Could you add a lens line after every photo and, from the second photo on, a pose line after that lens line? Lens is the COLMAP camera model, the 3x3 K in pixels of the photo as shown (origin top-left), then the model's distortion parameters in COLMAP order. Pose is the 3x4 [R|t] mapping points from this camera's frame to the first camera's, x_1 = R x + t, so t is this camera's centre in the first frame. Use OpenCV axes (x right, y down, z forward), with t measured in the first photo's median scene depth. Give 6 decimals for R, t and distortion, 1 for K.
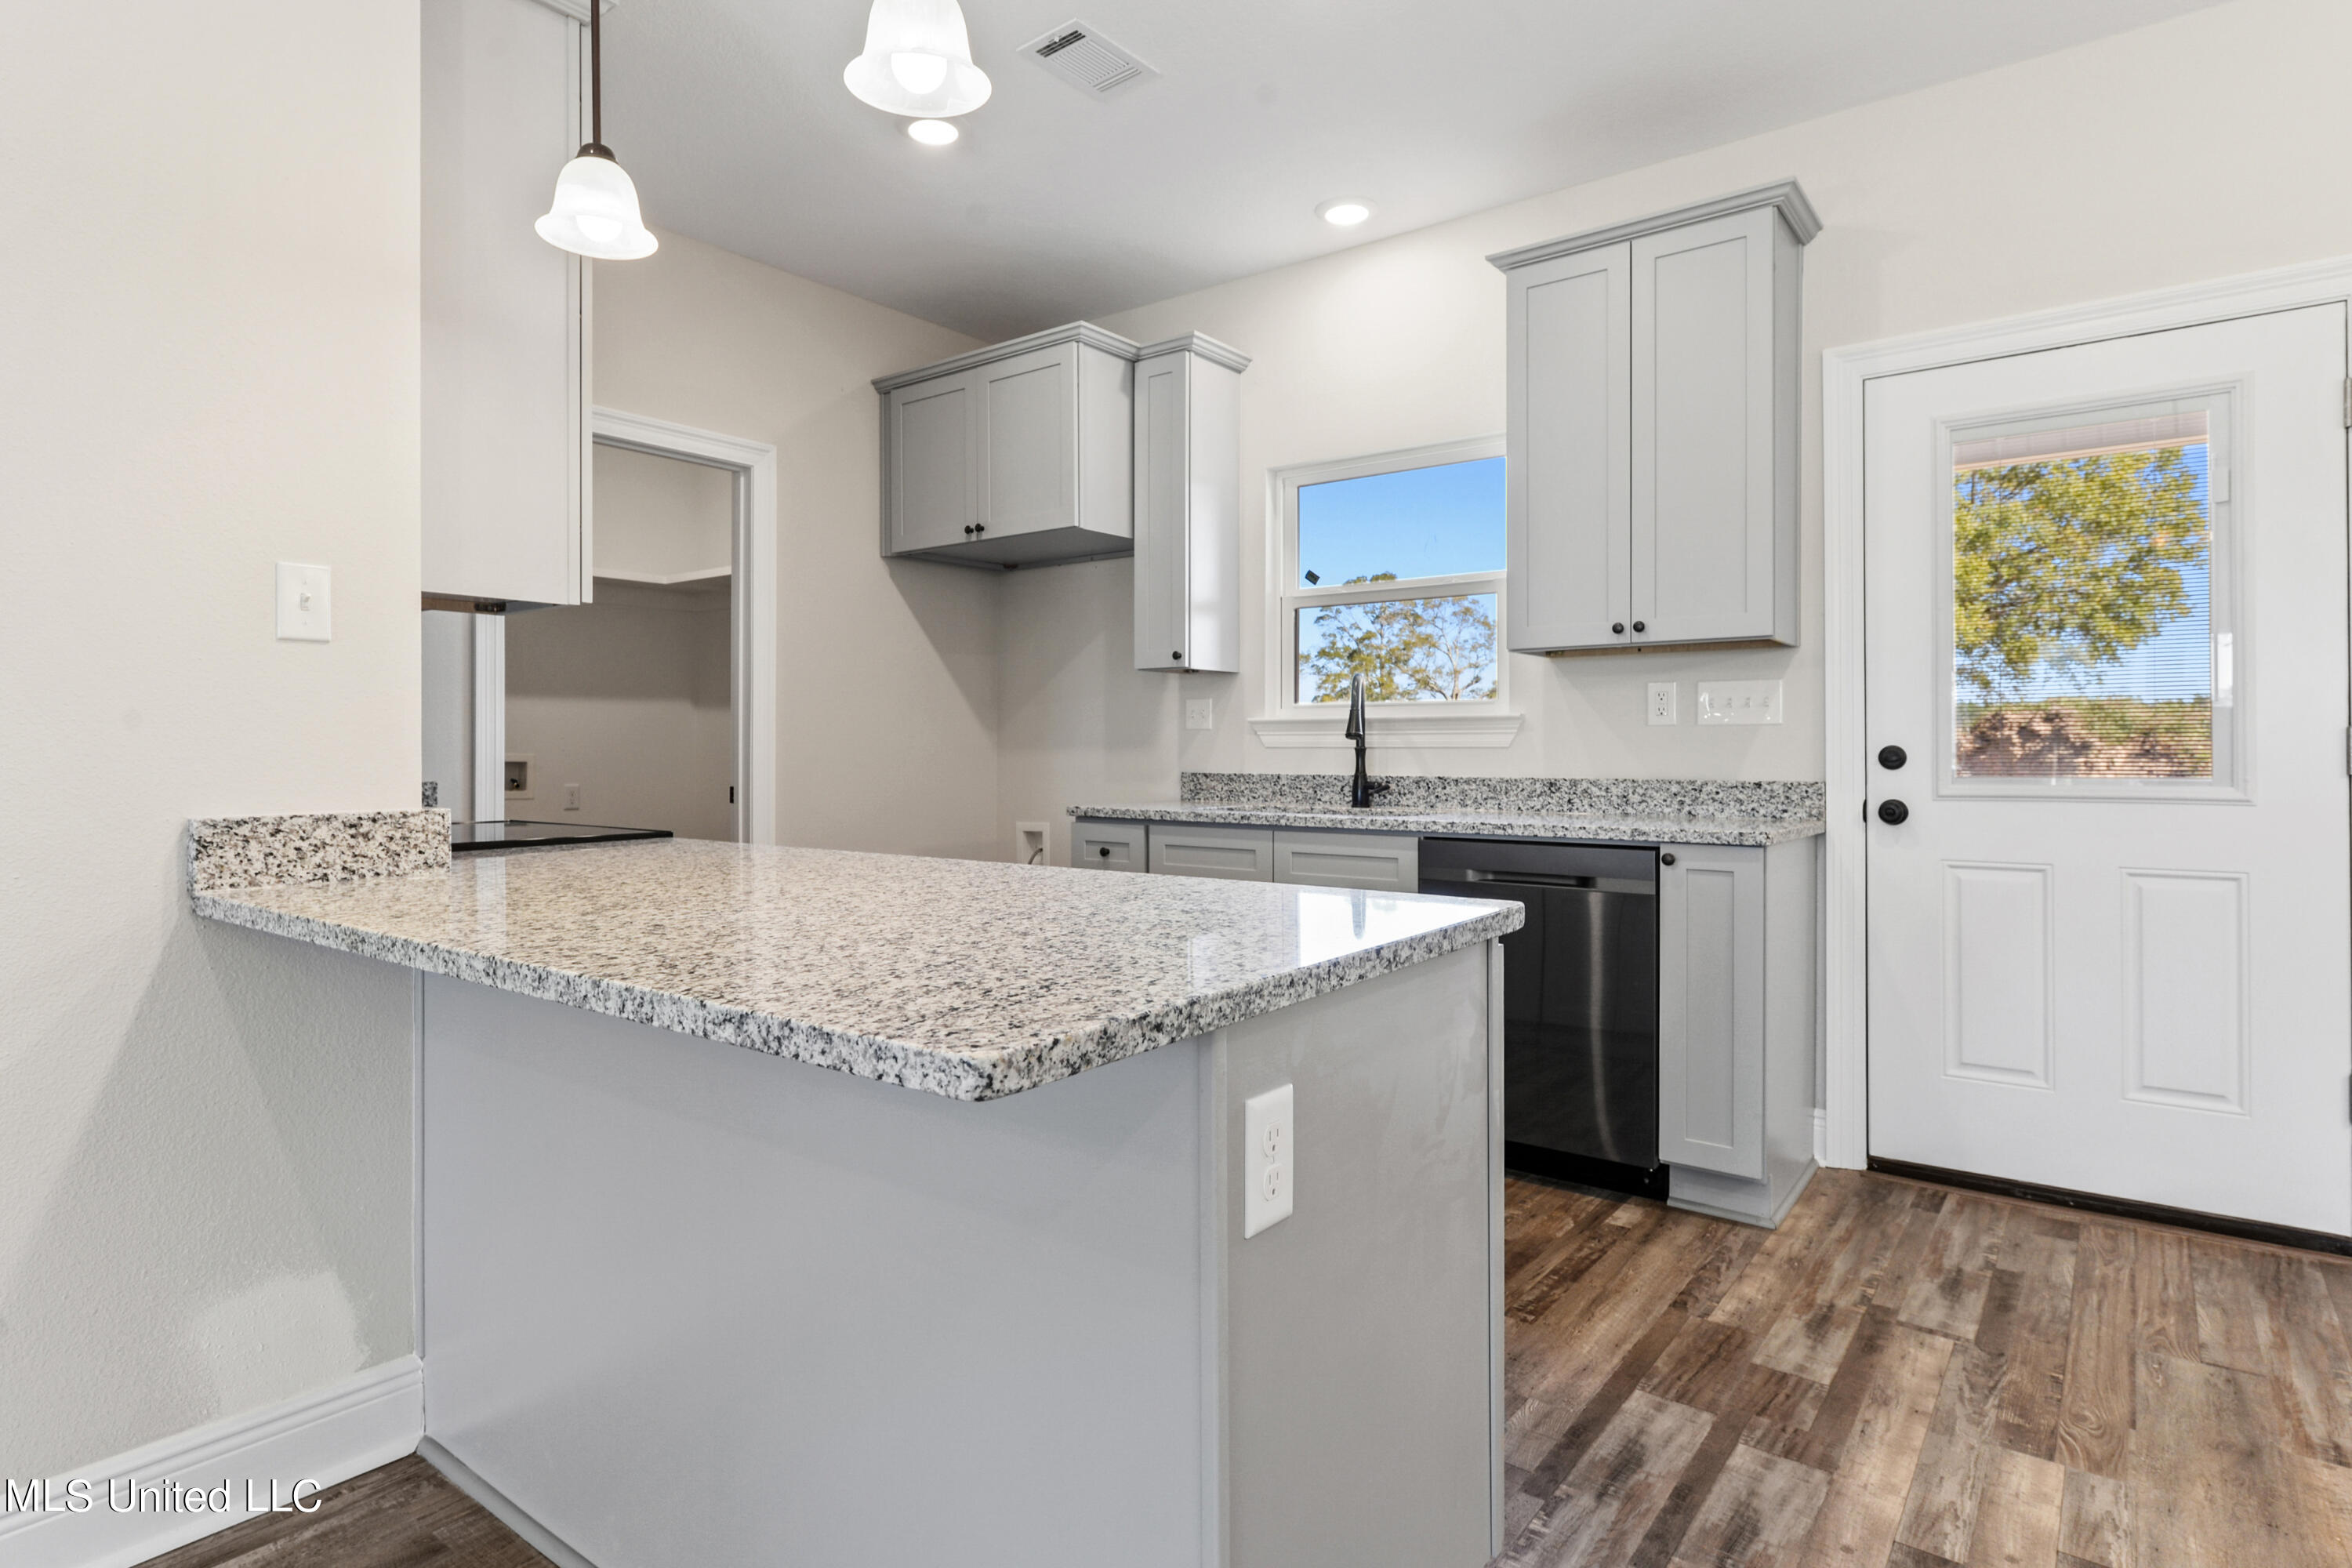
lens RADIAL K [[1252.3, 0, 1165.0], [0, 1252.3, 771.9], [0, 0, 1]] dist [0.002430, 0.001239]
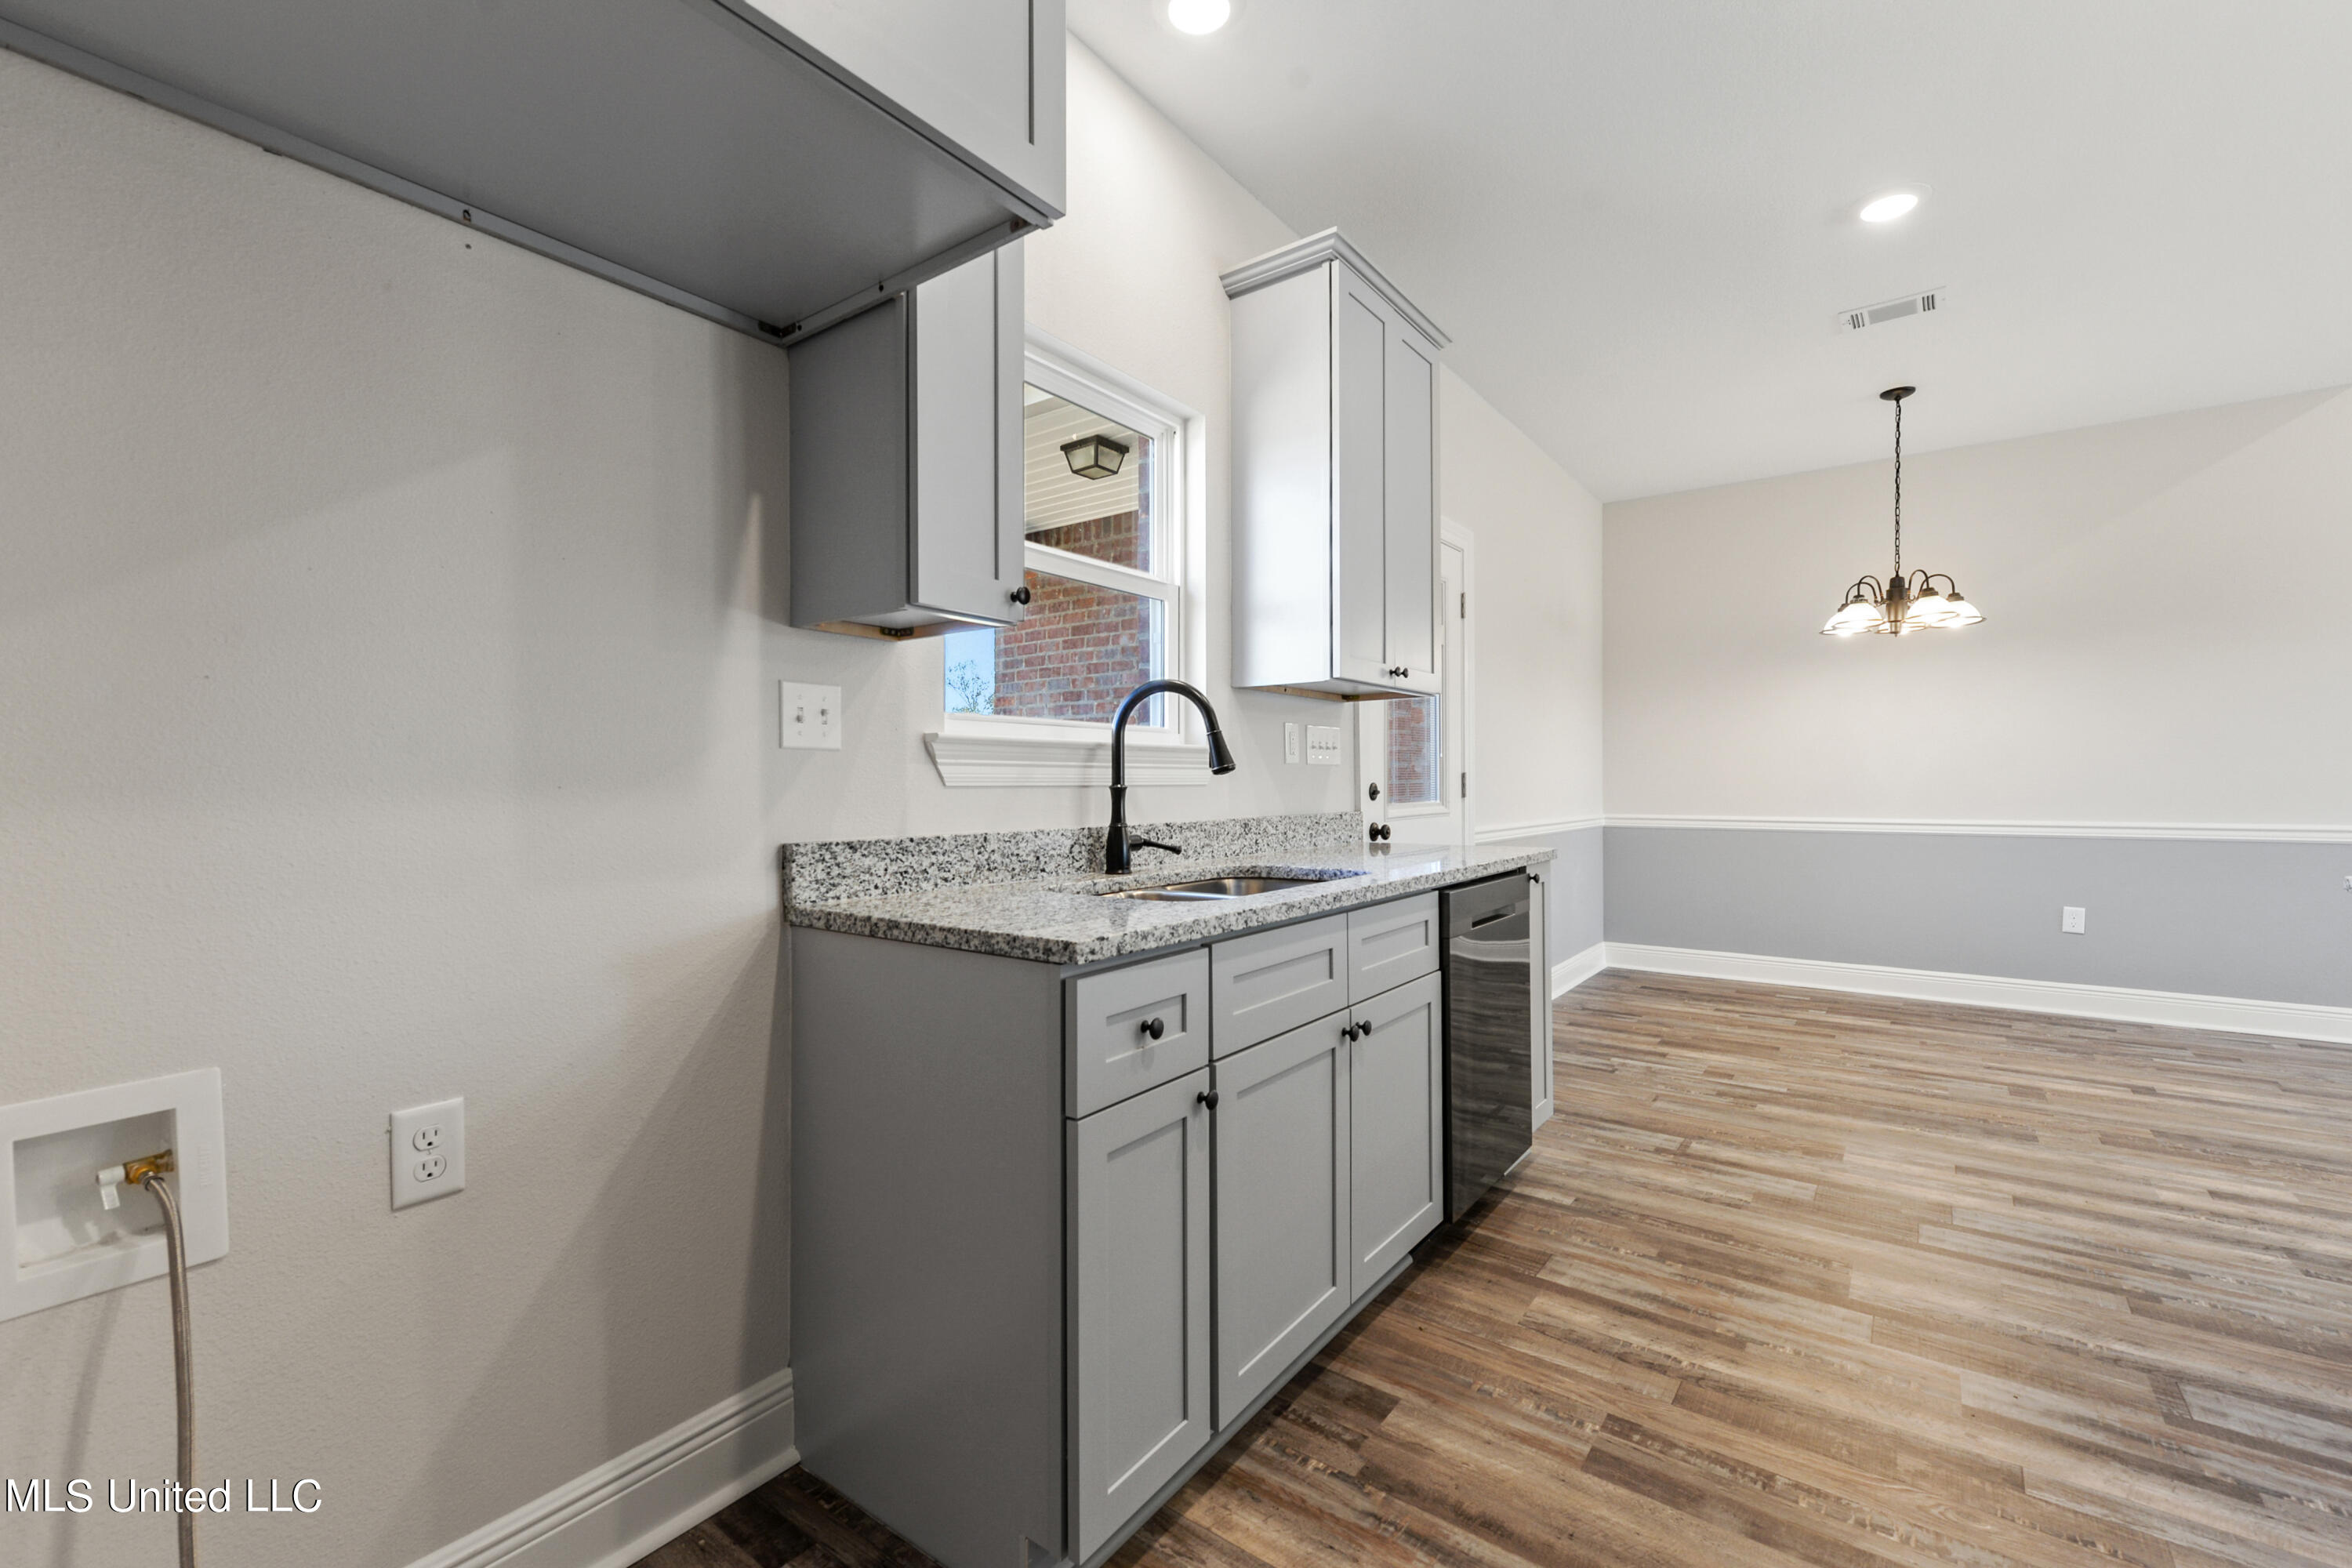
lens RADIAL K [[926.5, 0, 1308.0], [0, 926.5, 792.3], [0, 0, 1]] dist [0.009200, -0.000879]
pose [[-0.008433, -0.009035, 0.999924, -0.466071], [0.023381, 0.999684, 0.009230, -0.024304], [-0.999691, 0.023457, -0.008219, 1.201105]]
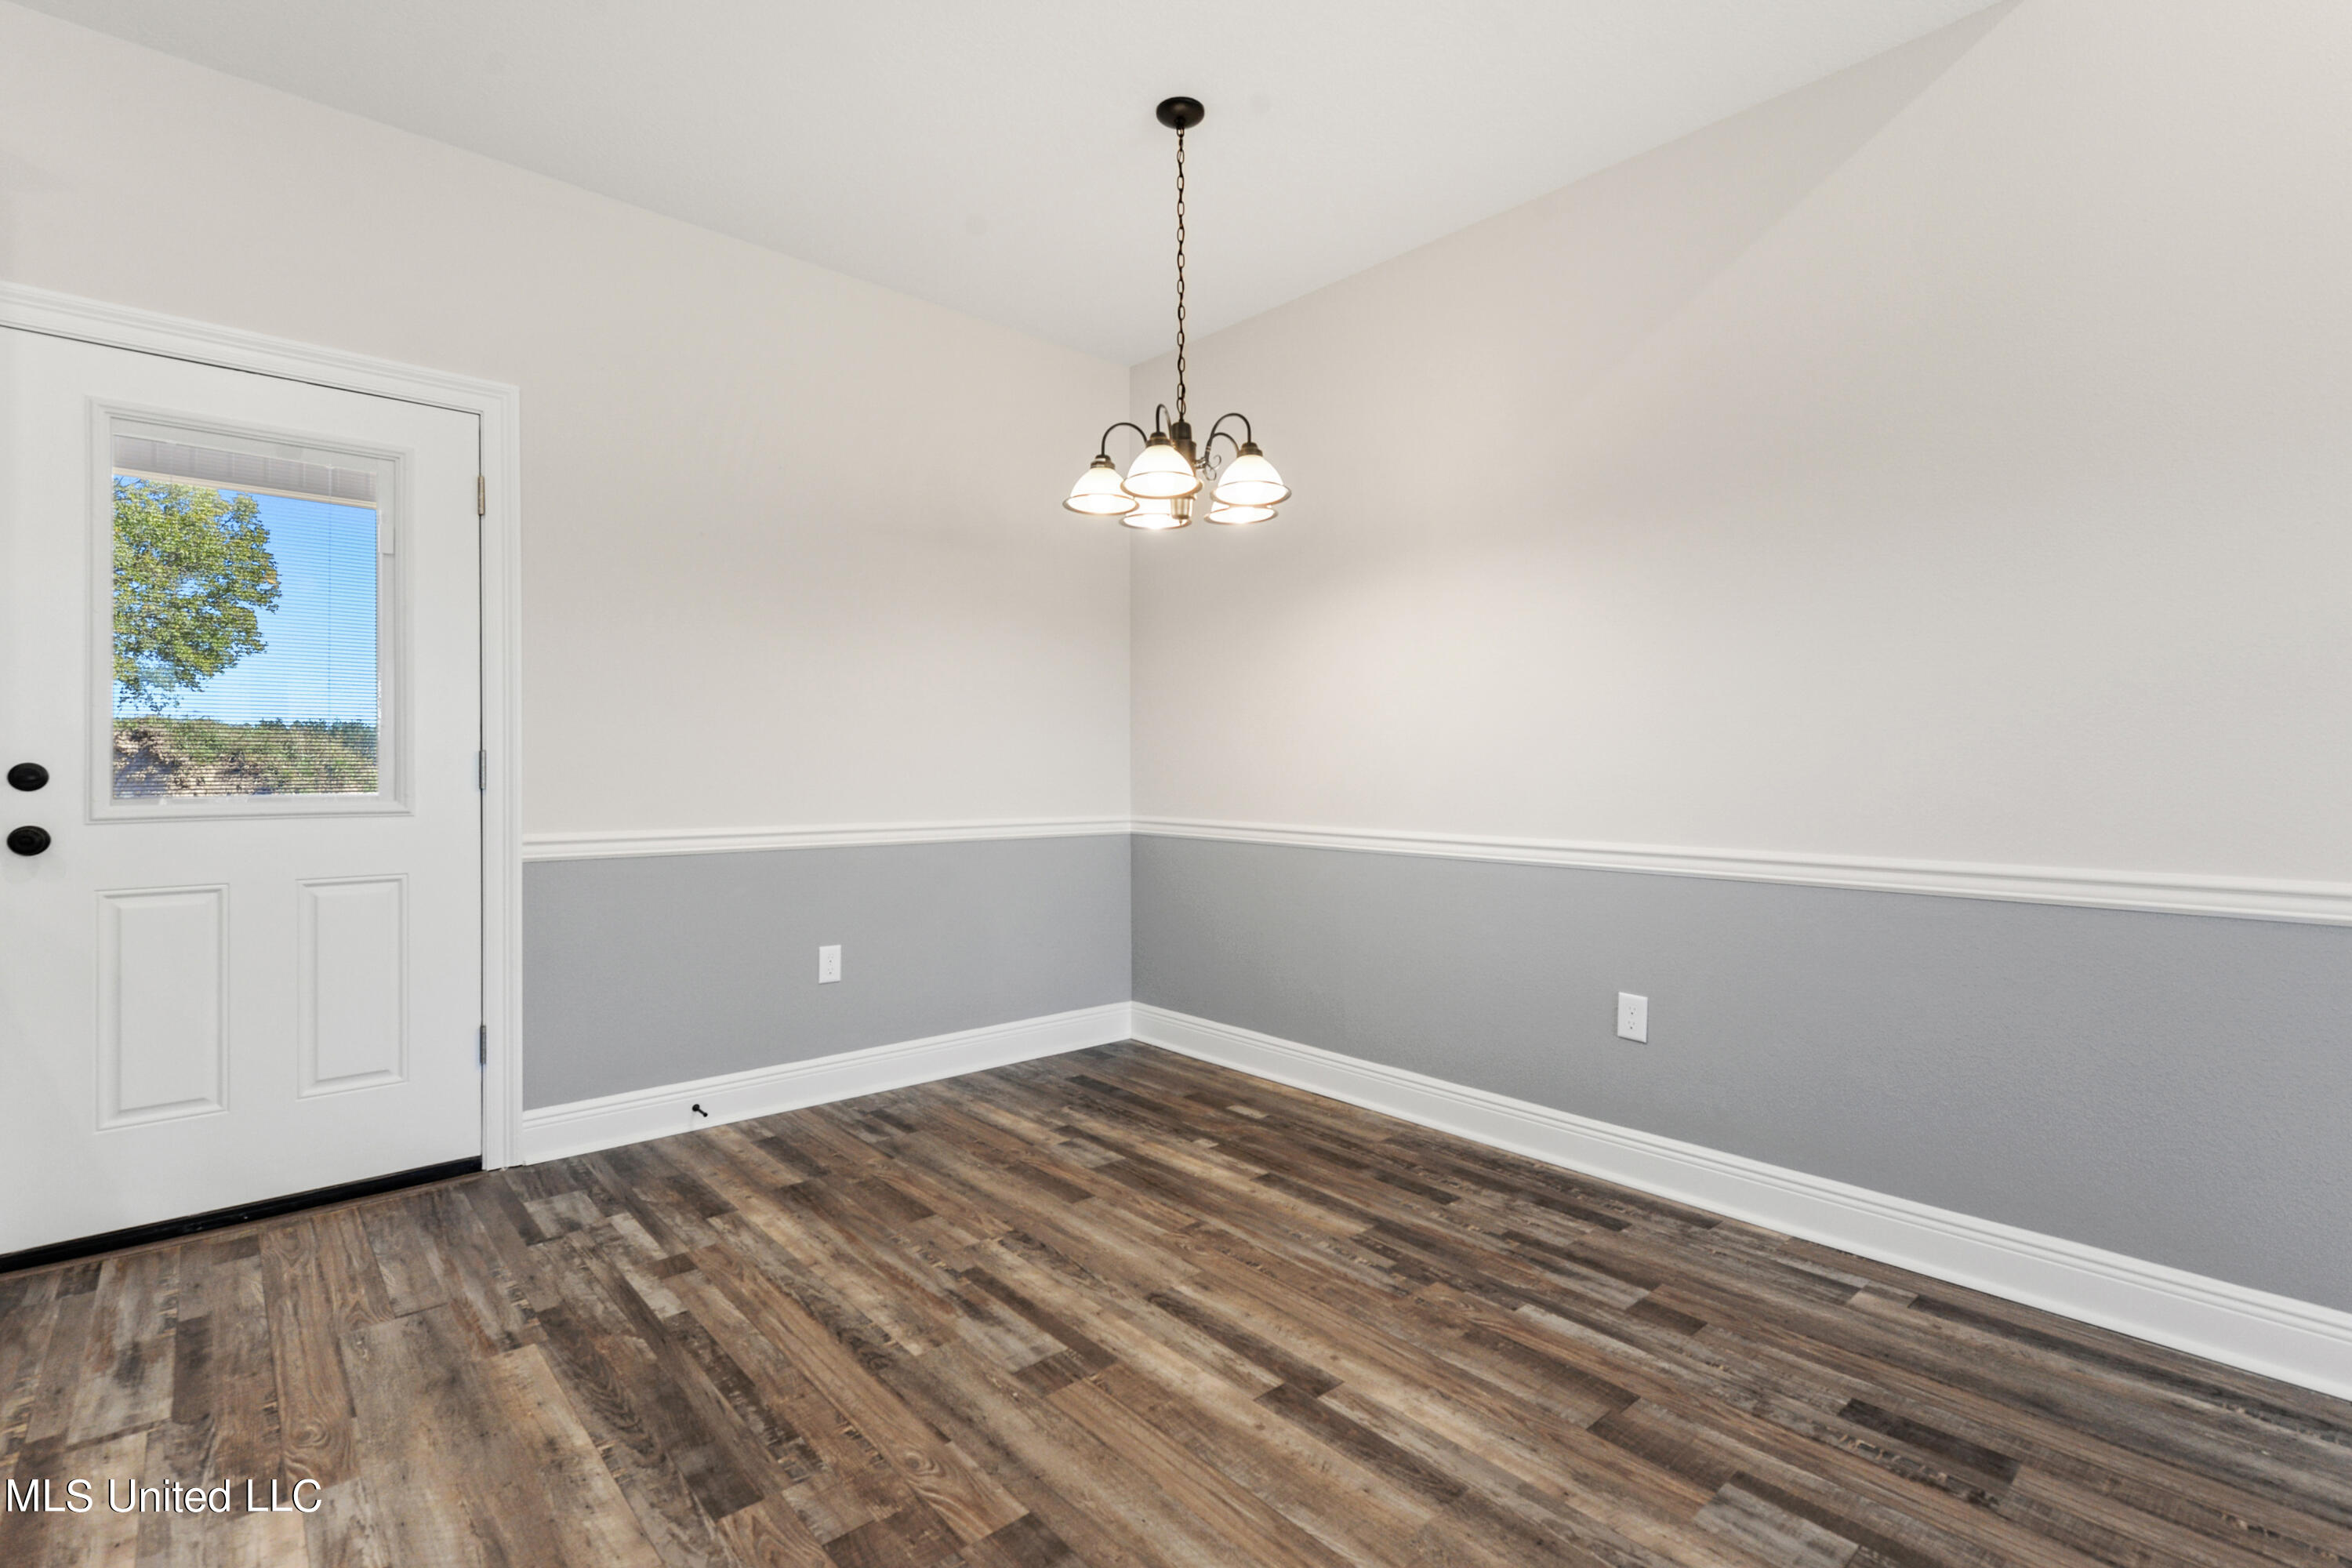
lens RADIAL K [[1070.8, 0, 1168.7], [0, 1070.8, 761.3], [0, 0, 1]] dist [0.009834, -0.004852]
pose [[0.185508, 0.010225, 0.982589, 0.006494], [0.013310, 0.999828, -0.012917, -0.002164], [-0.982553, 0.015475, 0.185340, 0.110304]]
